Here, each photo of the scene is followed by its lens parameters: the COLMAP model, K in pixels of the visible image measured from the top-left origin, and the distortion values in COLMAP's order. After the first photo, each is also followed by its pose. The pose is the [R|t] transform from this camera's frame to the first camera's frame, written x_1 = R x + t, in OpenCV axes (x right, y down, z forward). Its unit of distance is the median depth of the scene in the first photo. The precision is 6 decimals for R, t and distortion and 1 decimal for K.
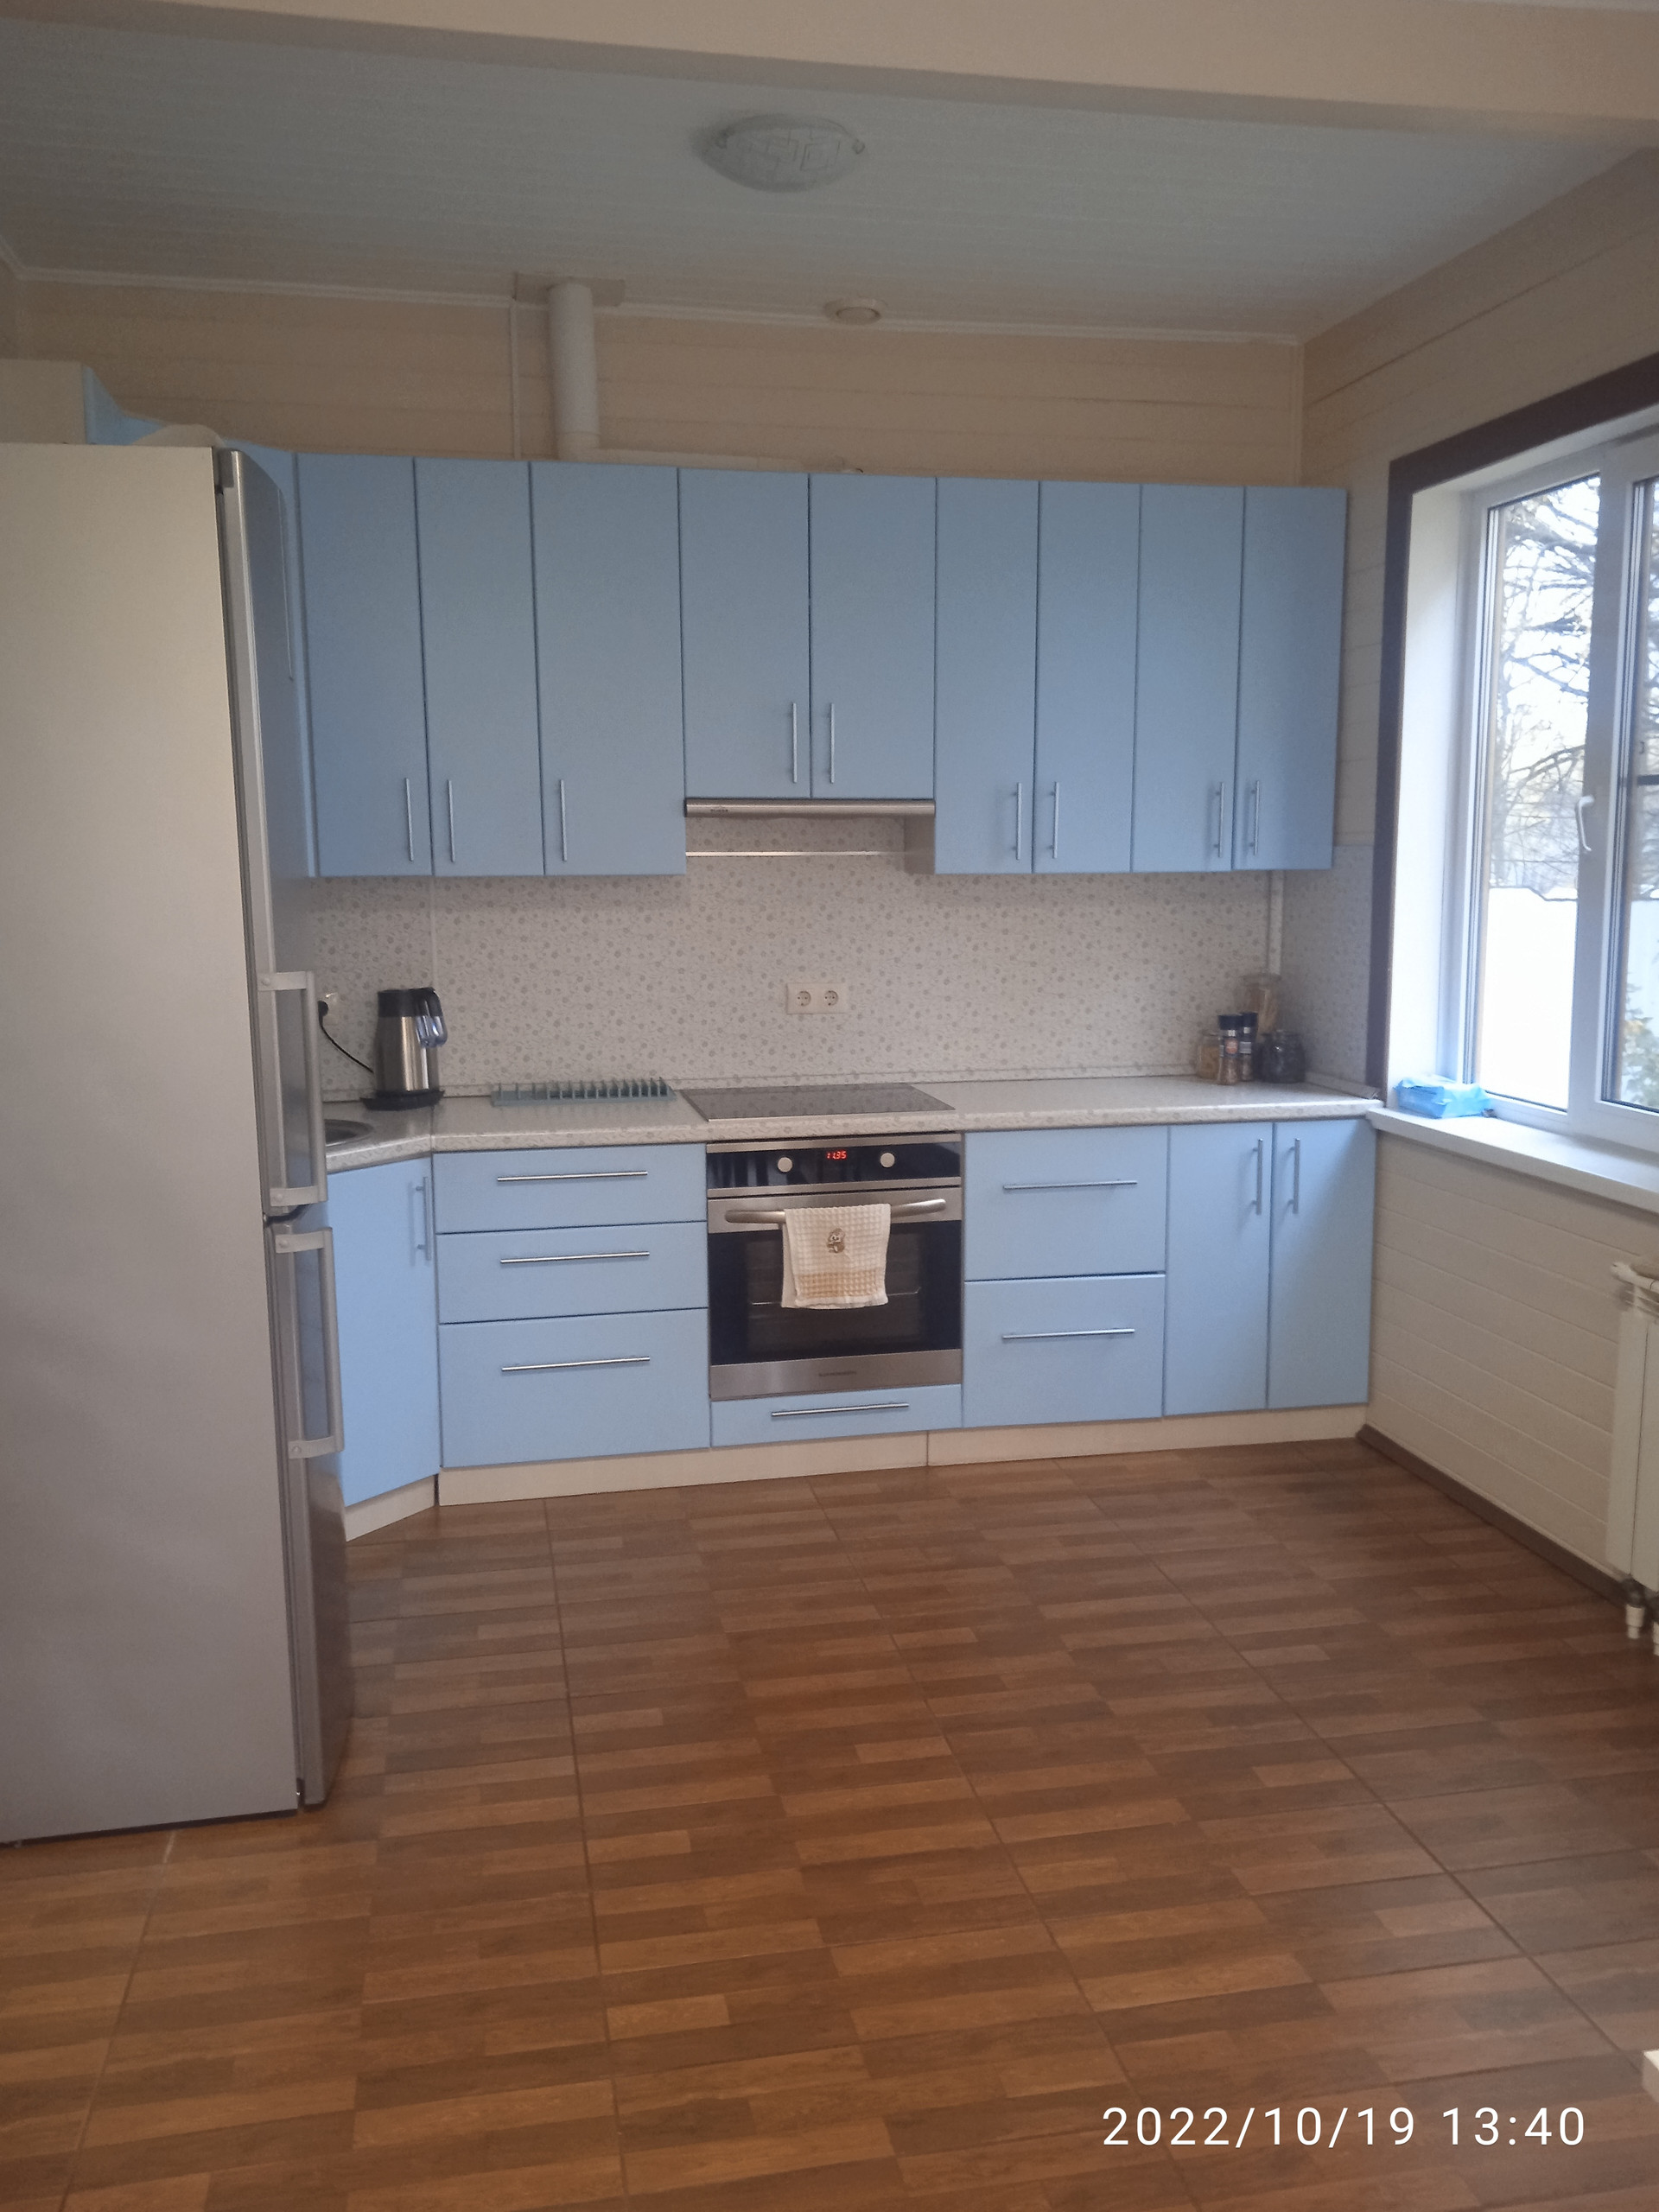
lens RADIAL K [[1837.1, 0, 826.2], [0, 1837.1, 1142.7], [0, 0, 1]] dist [0.039229, -0.053322]
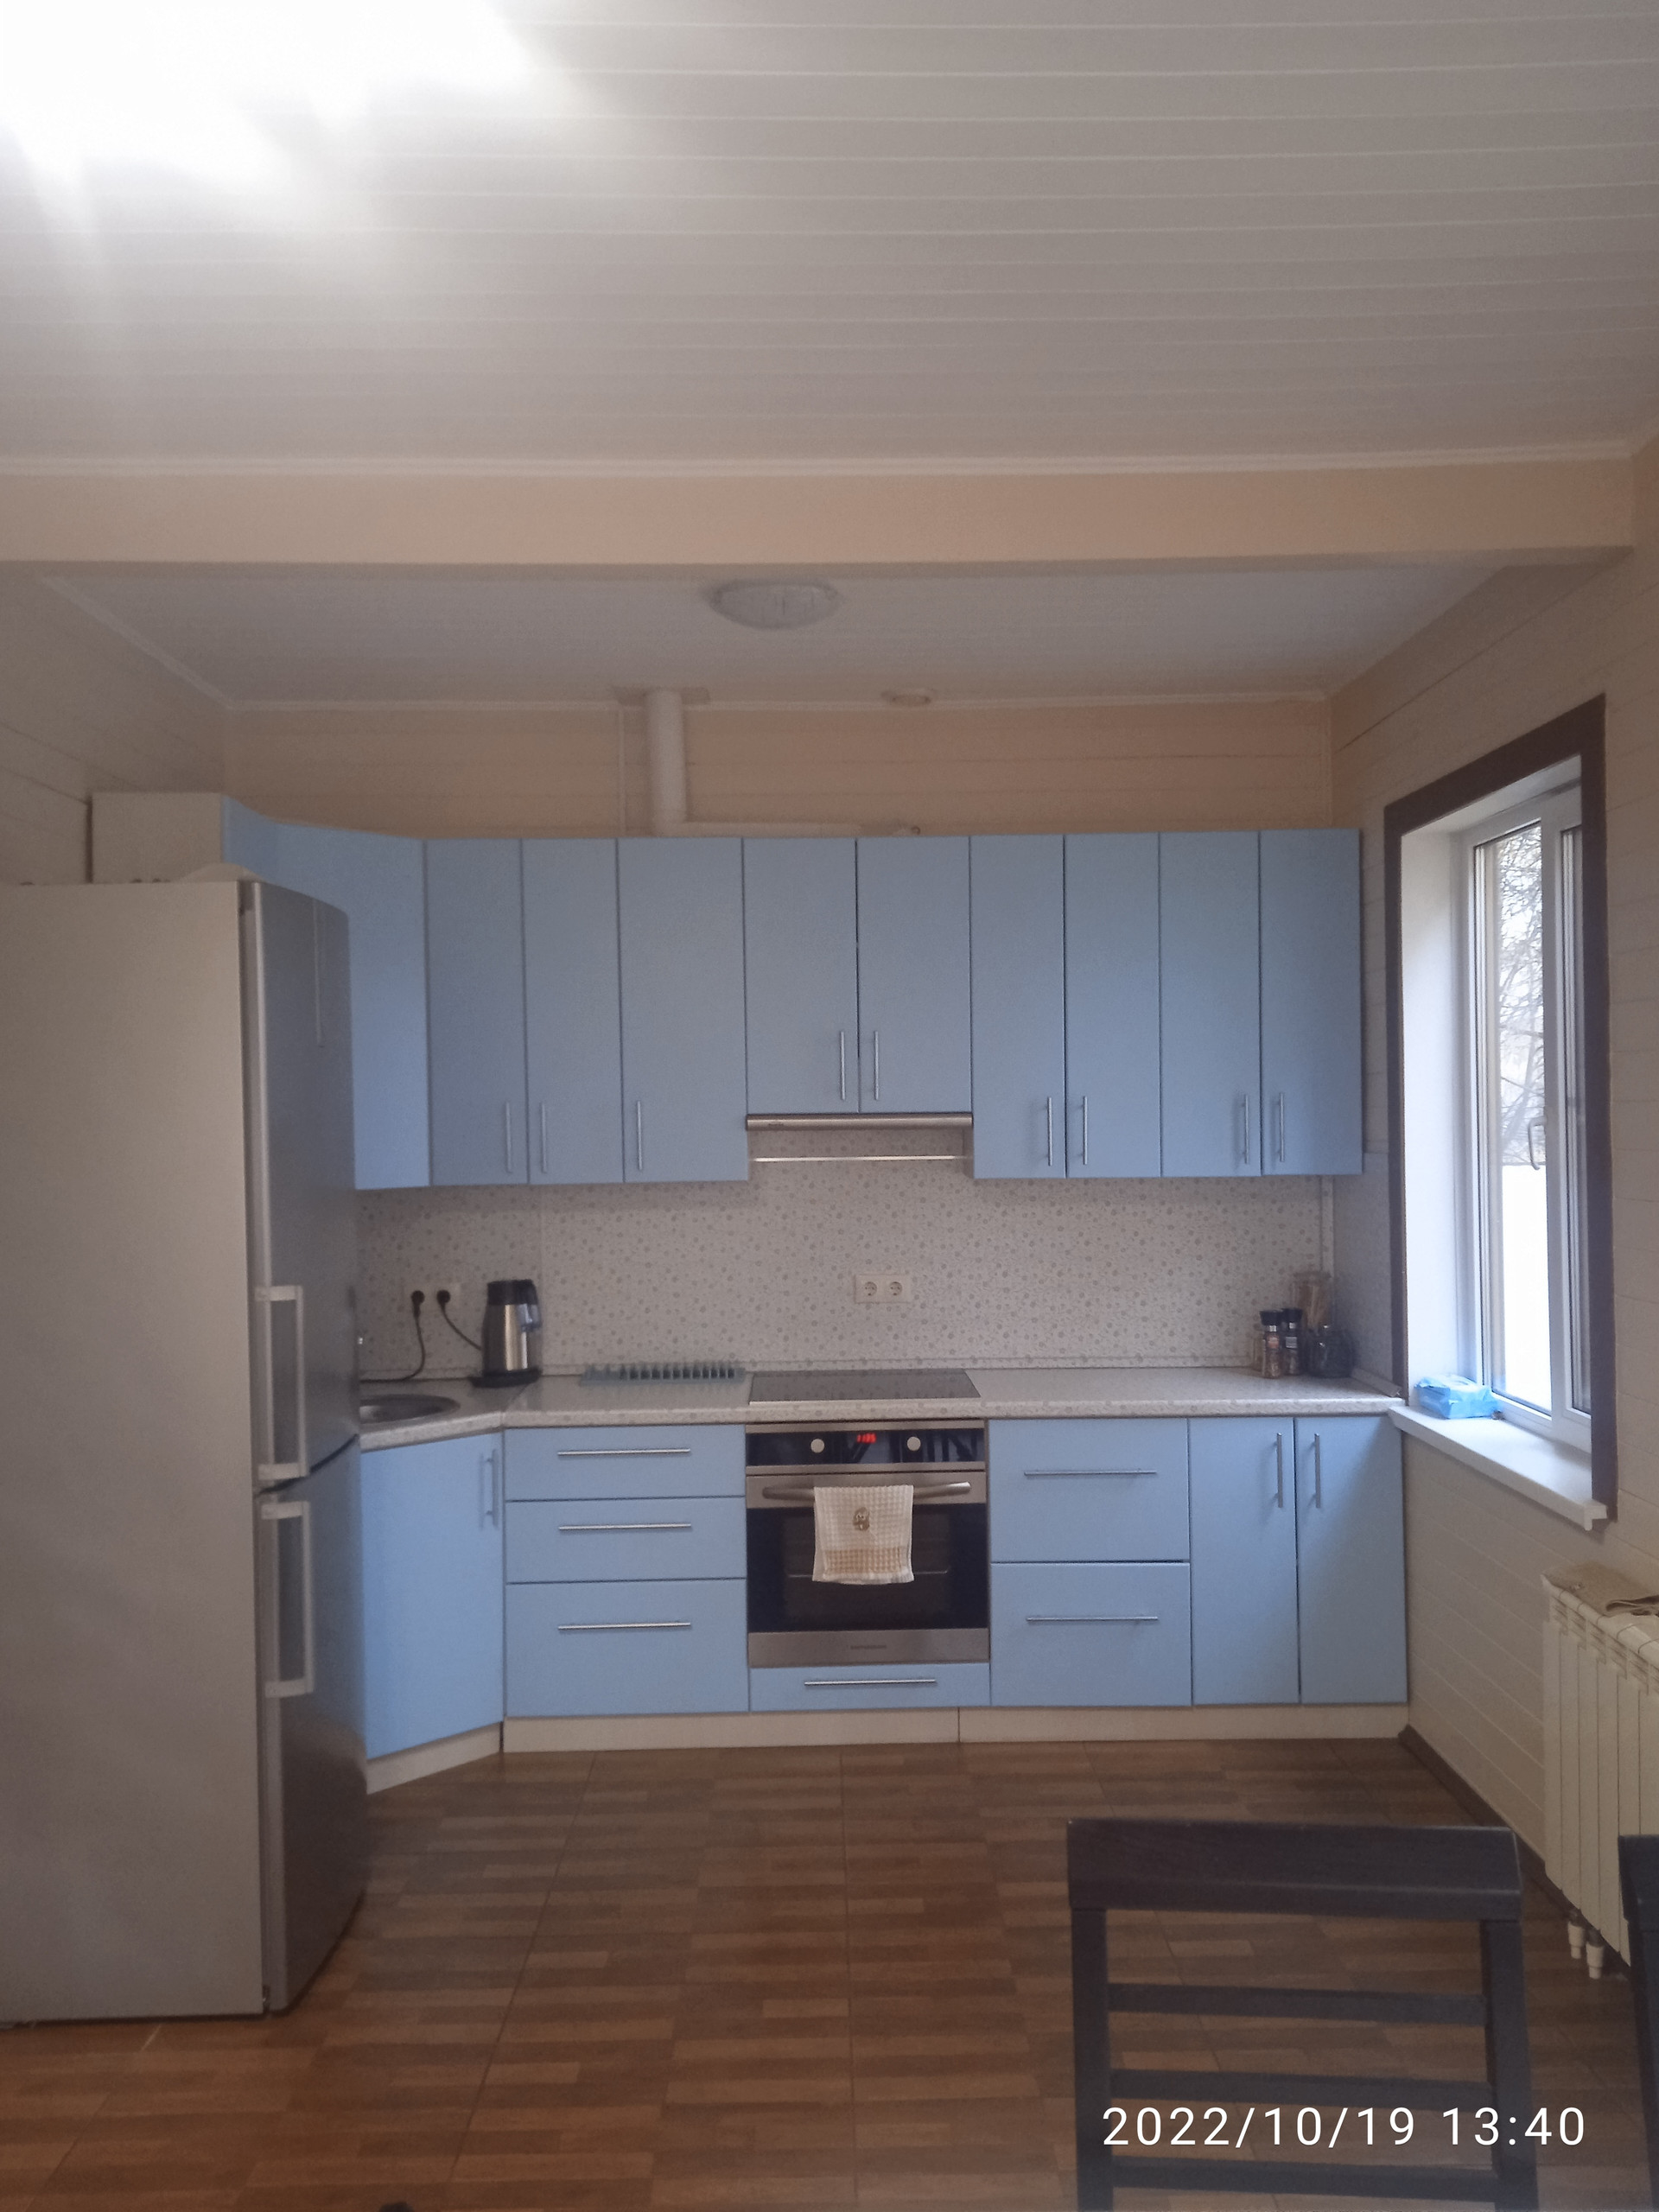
lens RADIAL K [[1837.1, 0, 831.7], [0, 1837.1, 1124.2], [0, 0, 1]] dist [0.039229, -0.053322]
pose [[0.981949, -0.005413, -0.189069, 0.190697], [-0.022599, 0.989073, -0.145686, -0.018033], [0.187792, 0.147329, 0.971096, -0.088911]]
